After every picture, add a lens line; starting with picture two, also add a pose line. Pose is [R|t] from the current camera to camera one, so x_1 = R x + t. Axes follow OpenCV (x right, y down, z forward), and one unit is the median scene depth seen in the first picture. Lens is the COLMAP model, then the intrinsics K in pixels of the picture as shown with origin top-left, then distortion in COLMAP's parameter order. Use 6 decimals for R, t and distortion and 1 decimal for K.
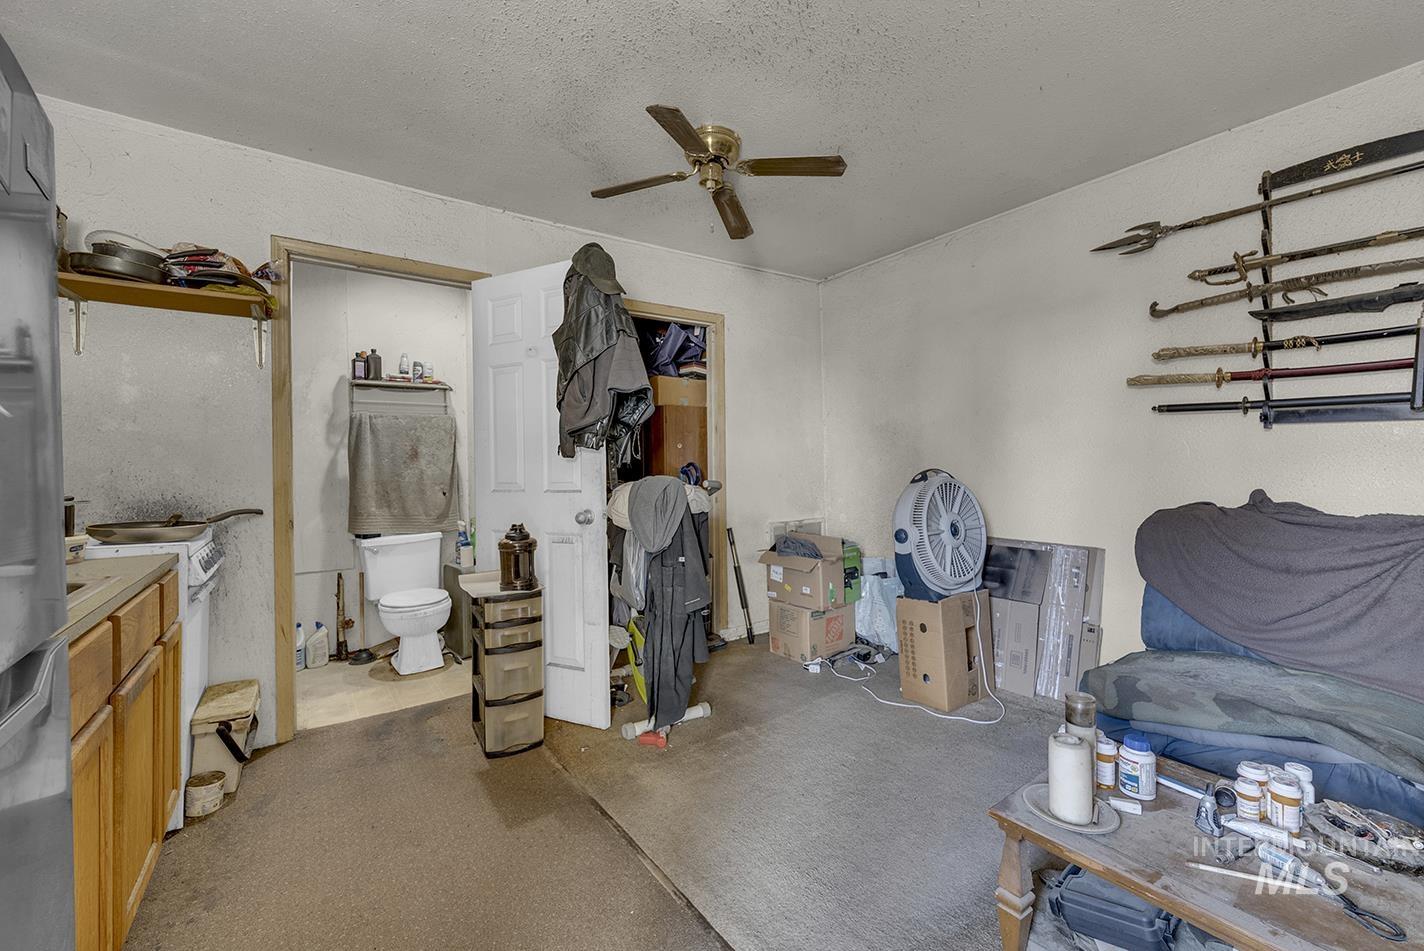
lens RADIAL K [[584.0, 0, 708.0], [0, 584.0, 468.7], [0, 0, 1]] dist [-0.000847, -0.000250]
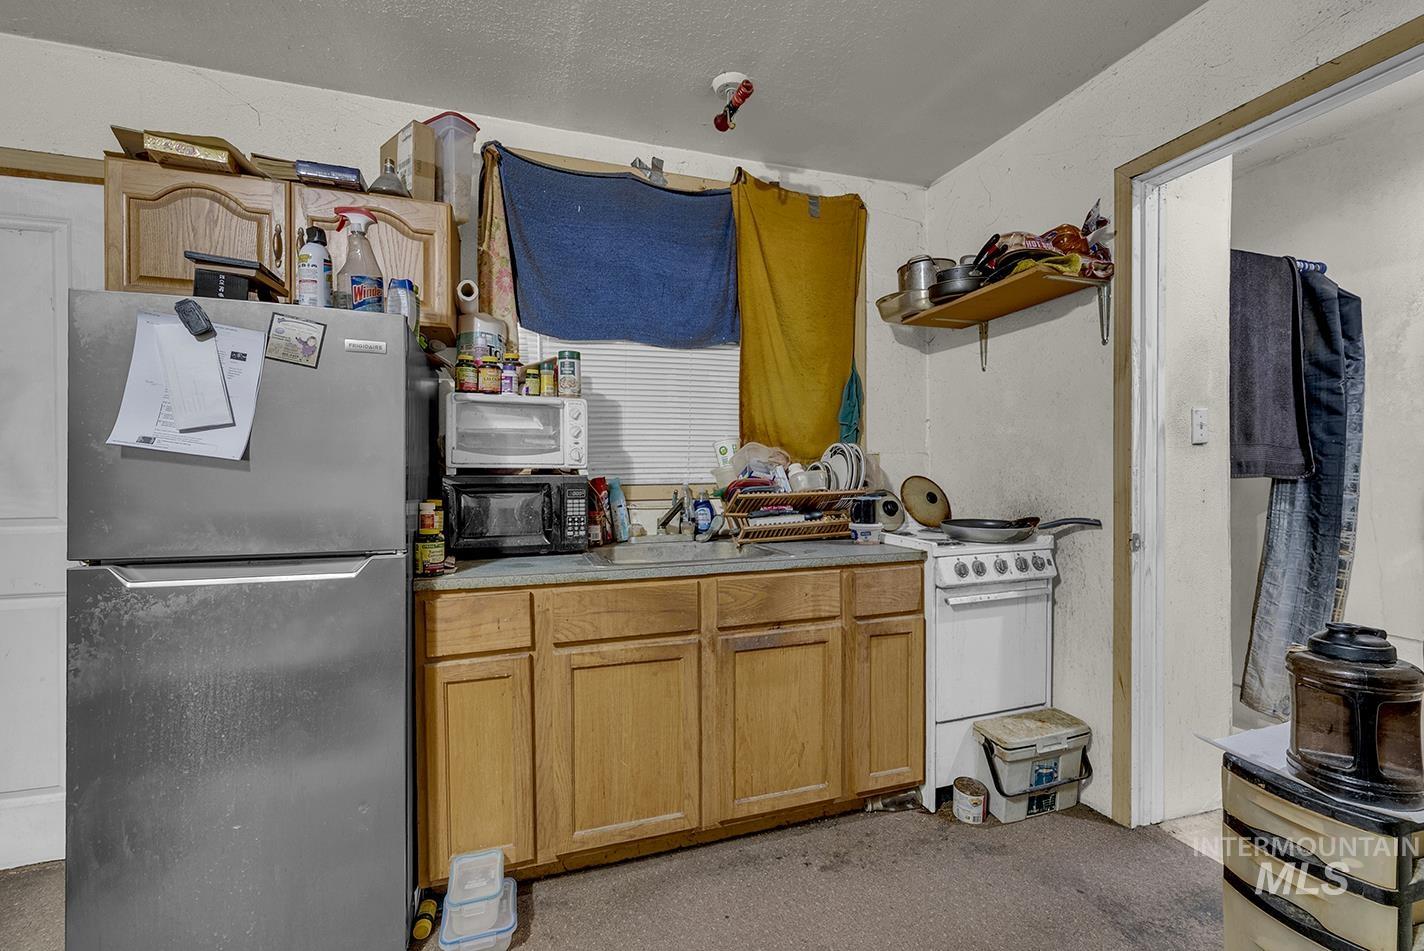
lens RADIAL K [[584.0, 0, 710.6], [0, 584.0, 475.0], [0, 0, 1]] dist [-0.000847, -0.000250]
pose [[-0.288331, 0.014279, -0.957424, 0.178458], [0.004984, 0.999898, 0.013411, -0.007471], [0.957518, -0.000905, -0.288373, 0.771641]]
